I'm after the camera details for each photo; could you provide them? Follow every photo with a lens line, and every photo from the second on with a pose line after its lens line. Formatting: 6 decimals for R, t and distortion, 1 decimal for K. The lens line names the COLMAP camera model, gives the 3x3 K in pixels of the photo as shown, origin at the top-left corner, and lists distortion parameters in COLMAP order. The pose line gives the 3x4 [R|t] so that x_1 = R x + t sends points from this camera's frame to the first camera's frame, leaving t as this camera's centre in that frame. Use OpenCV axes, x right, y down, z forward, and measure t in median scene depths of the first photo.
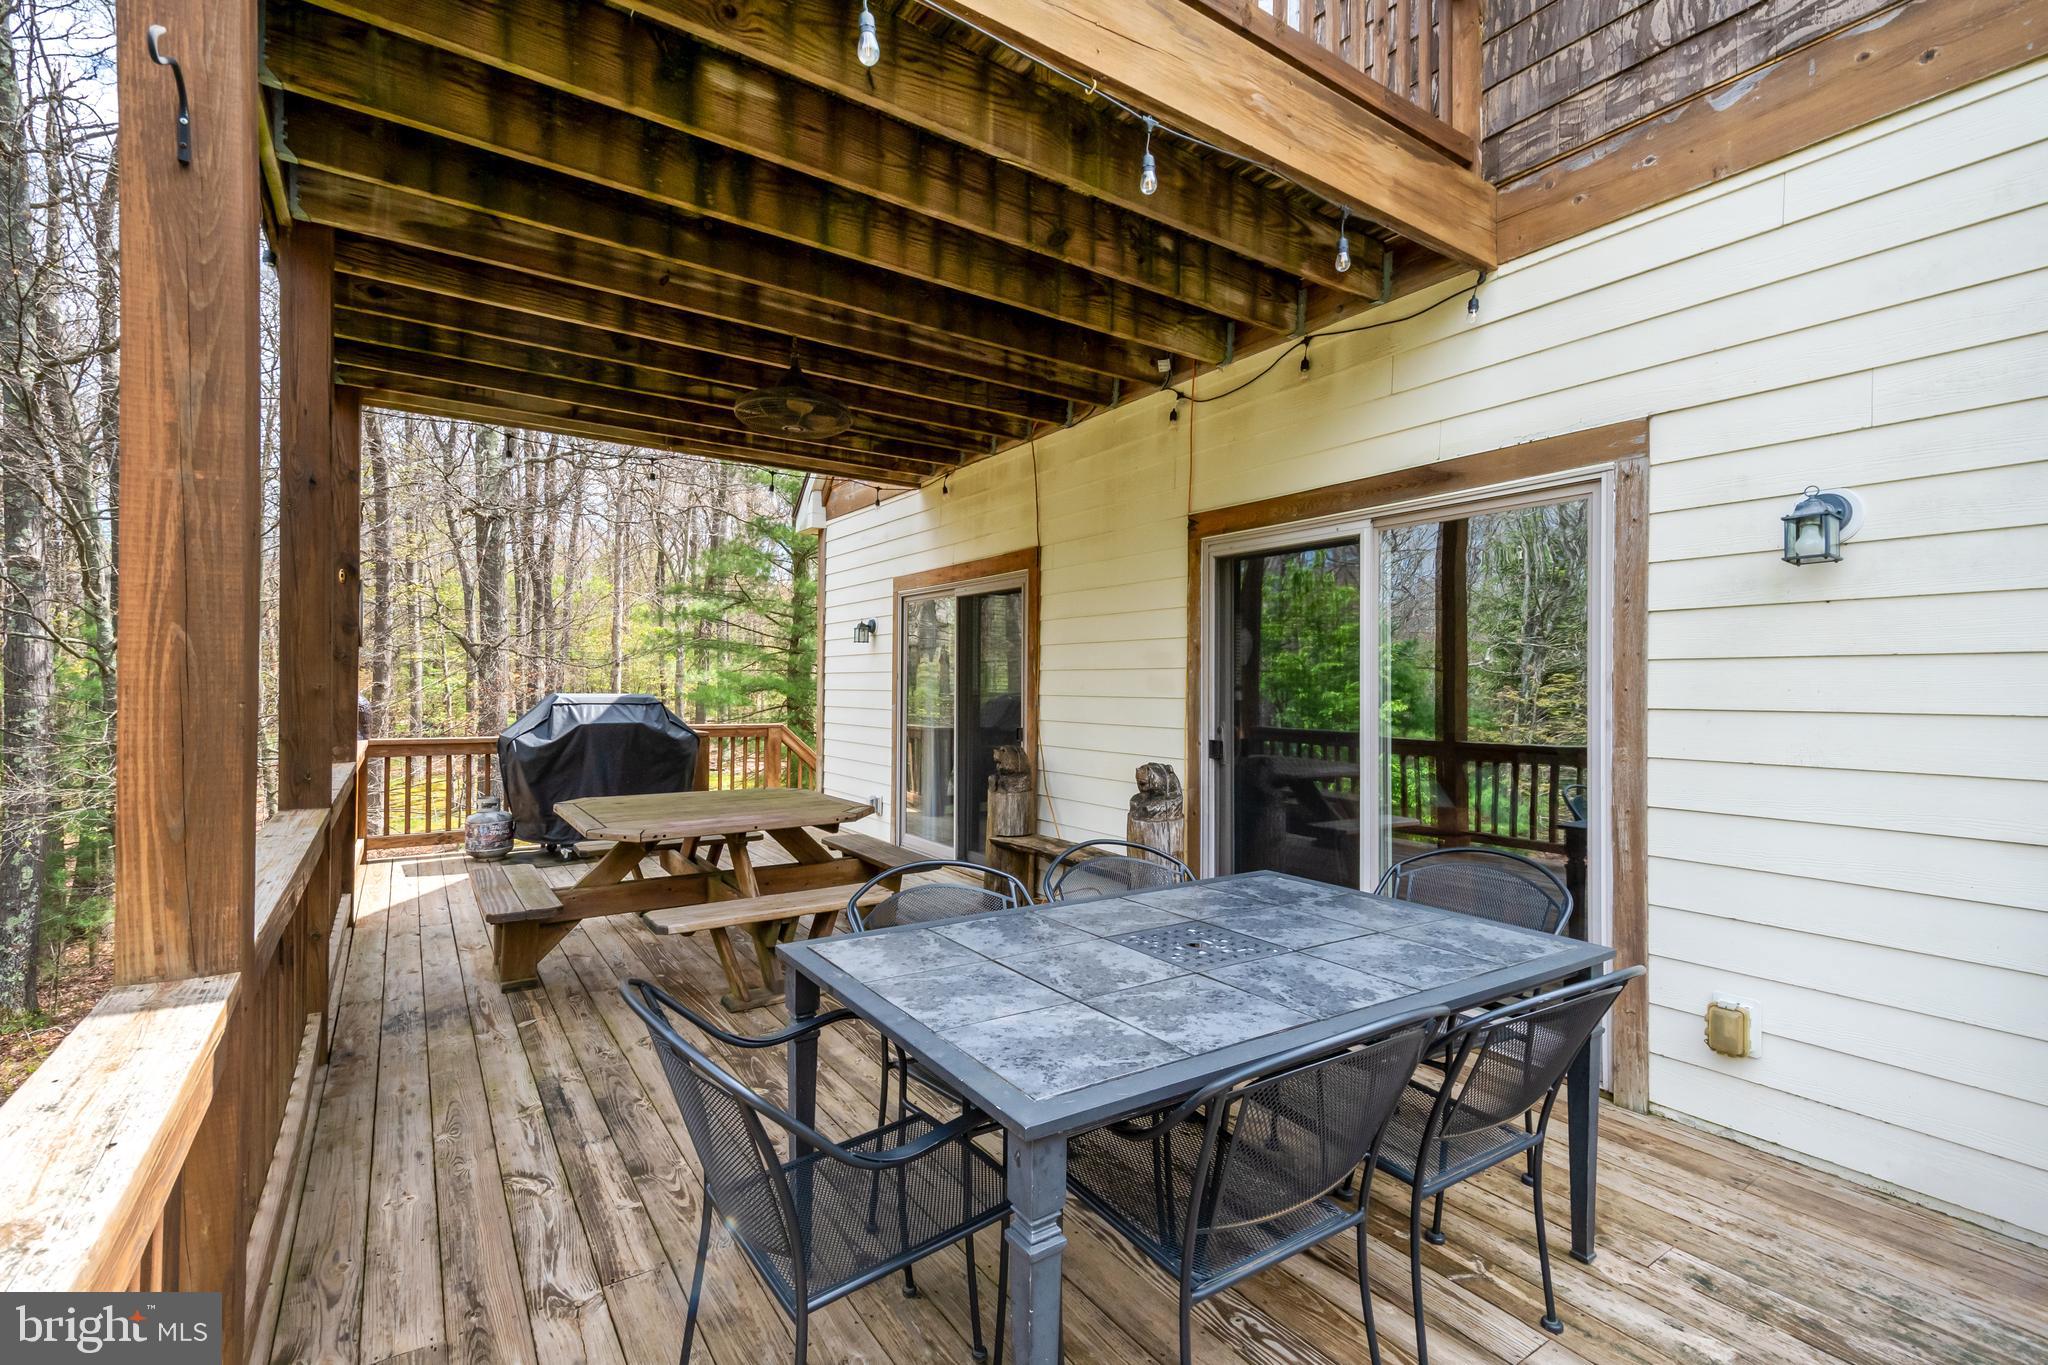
lens RADIAL K [[911.1, 0, 1004.6], [0, 911.1, 683.9], [0, 0, 1]] dist [-0.001638, 0.000196]
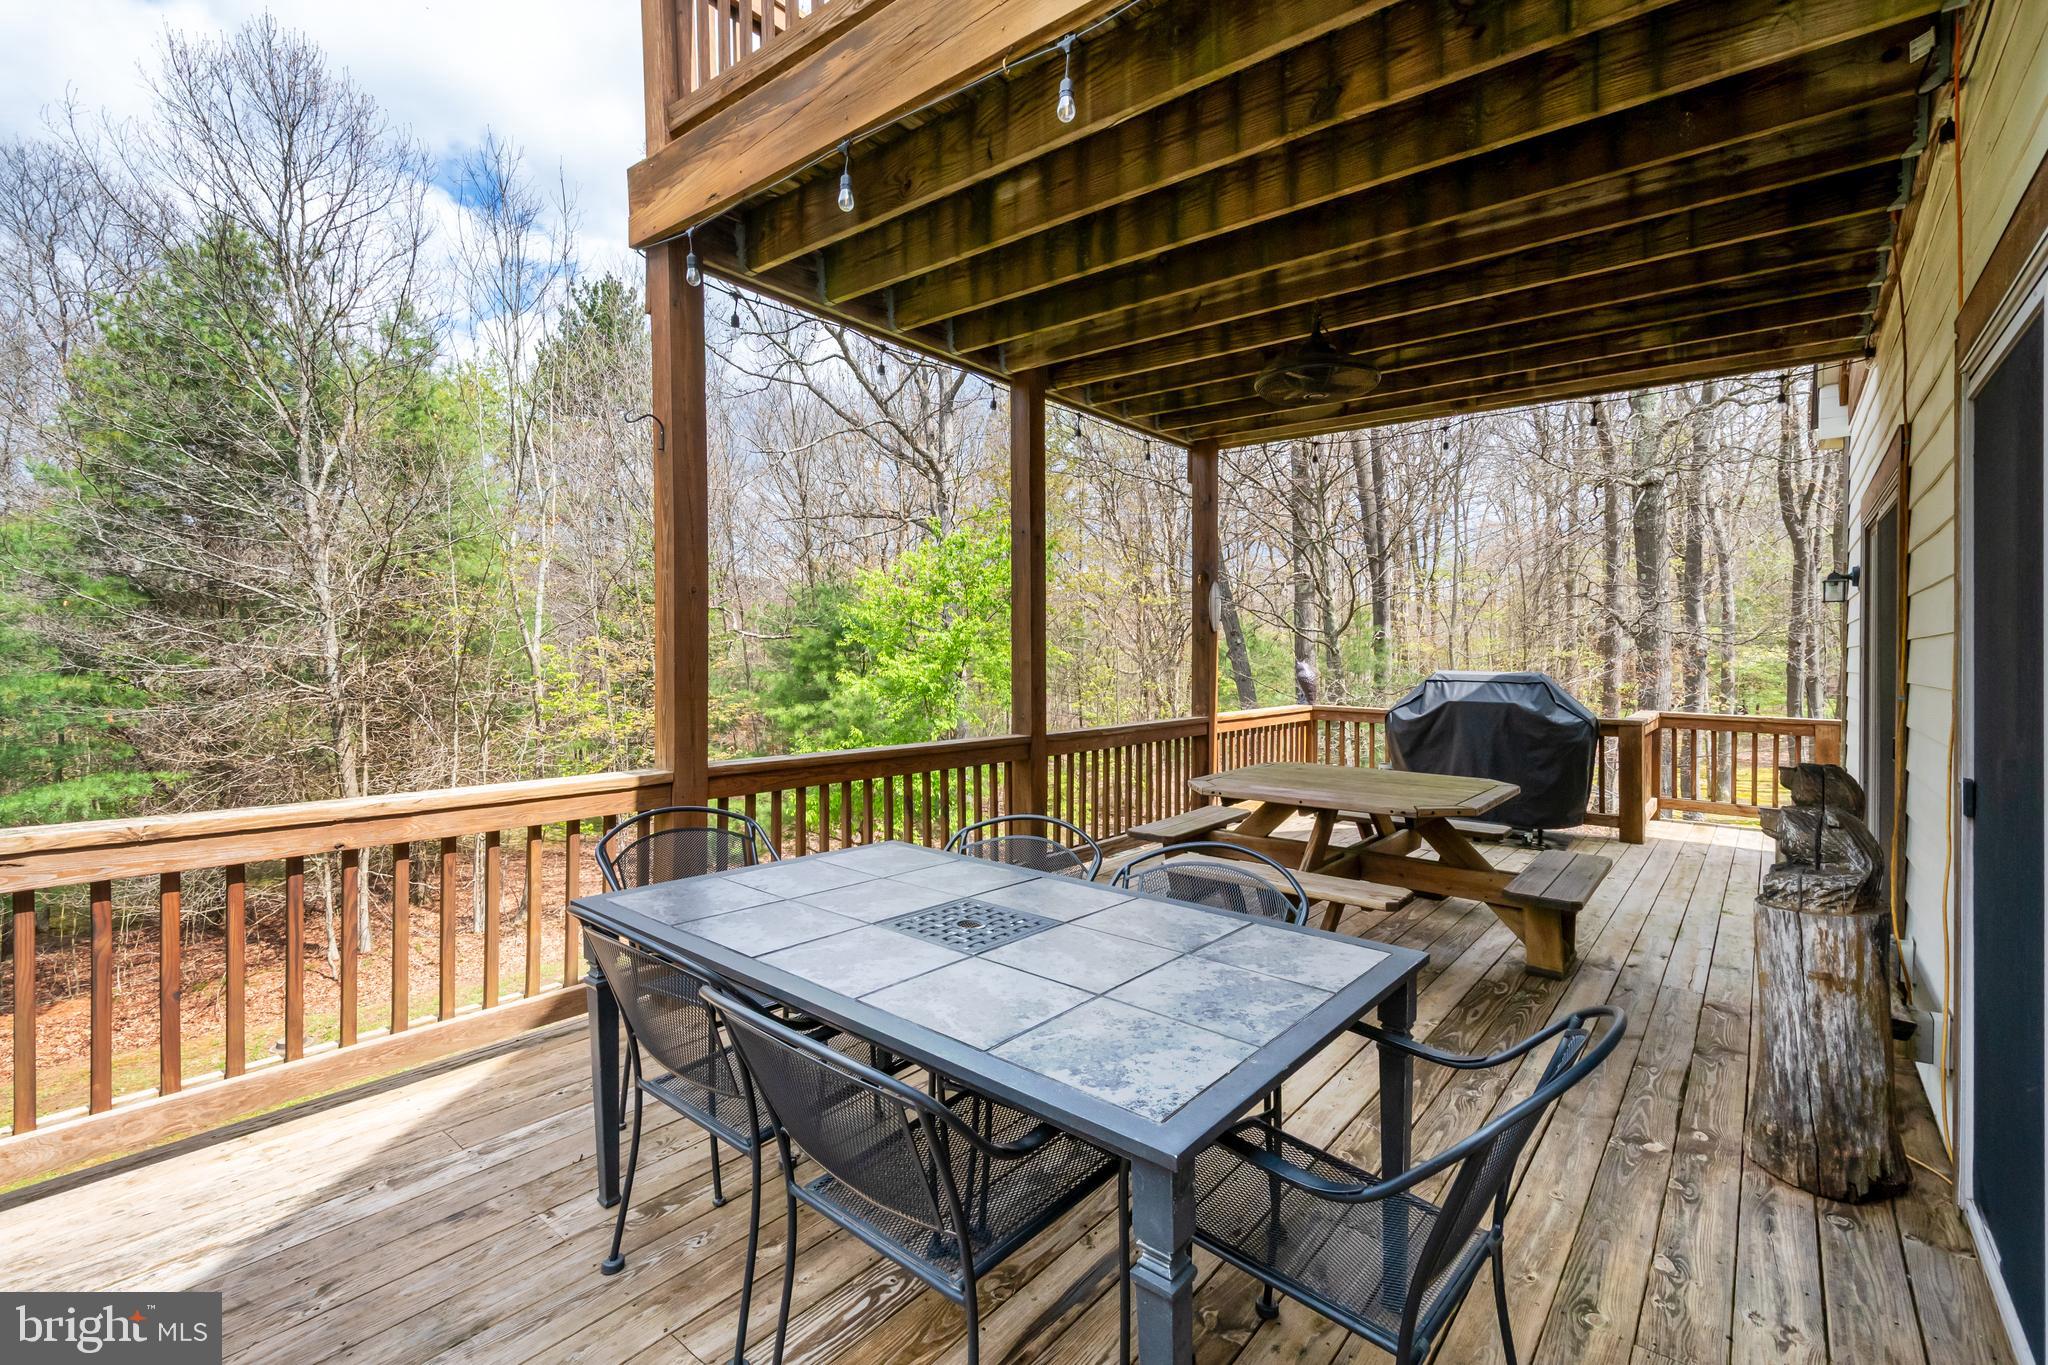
lens RADIAL K [[911.1, 0, 1004.6], [0, 911.1, 671.1], [0, 0, 1]] dist [-0.001638, 0.000196]
pose [[0.284425, 0.006466, -0.958676, 0.542476], [0.001446, 0.999973, 0.007173, 0.005532], [0.958697, -0.003426, 0.284408, 0.359499]]
